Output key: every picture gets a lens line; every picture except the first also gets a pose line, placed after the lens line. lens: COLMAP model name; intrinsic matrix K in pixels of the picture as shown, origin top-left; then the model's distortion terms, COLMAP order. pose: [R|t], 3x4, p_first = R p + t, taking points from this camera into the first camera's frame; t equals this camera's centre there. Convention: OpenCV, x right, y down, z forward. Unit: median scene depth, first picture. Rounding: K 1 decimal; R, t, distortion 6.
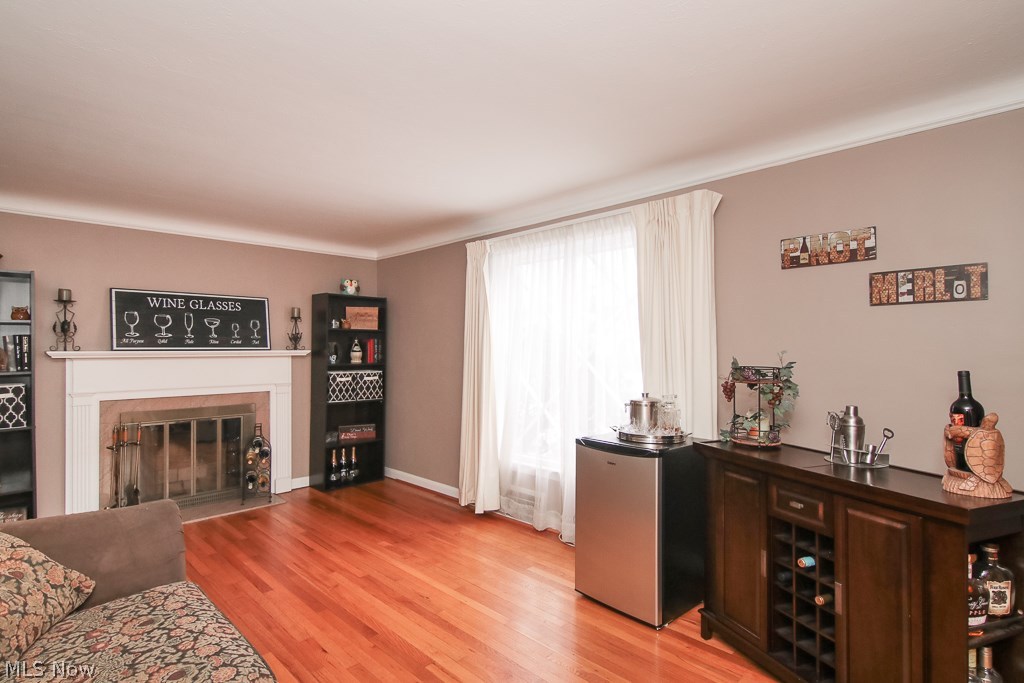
lens RADIAL K [[529.5, 0, 510.5], [0, 529.5, 344.3], [0, 0, 1]] dist [0.015141, -0.005929]
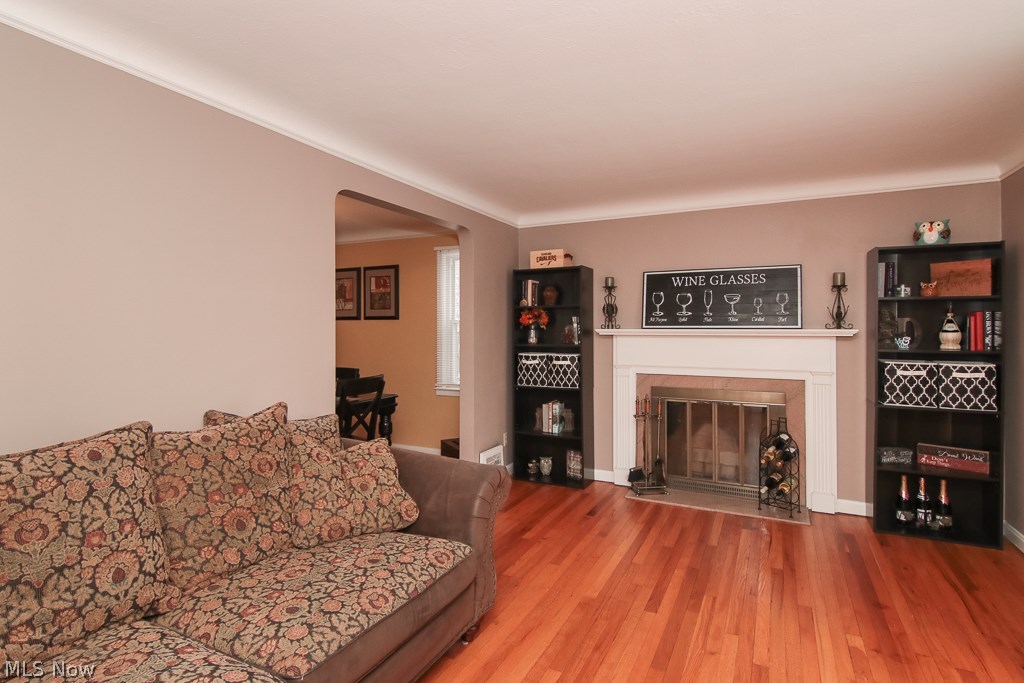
lens RADIAL K [[529.5, 0, 493.8], [0, 529.5, 325.3], [0, 0, 1]] dist [0.015141, -0.005929]
pose [[0.302641, -0.004054, -0.953096, 0.168310], [0.005611, 0.999981, -0.002471, 0.004742], [0.953088, -0.004600, 0.302658, 0.302983]]
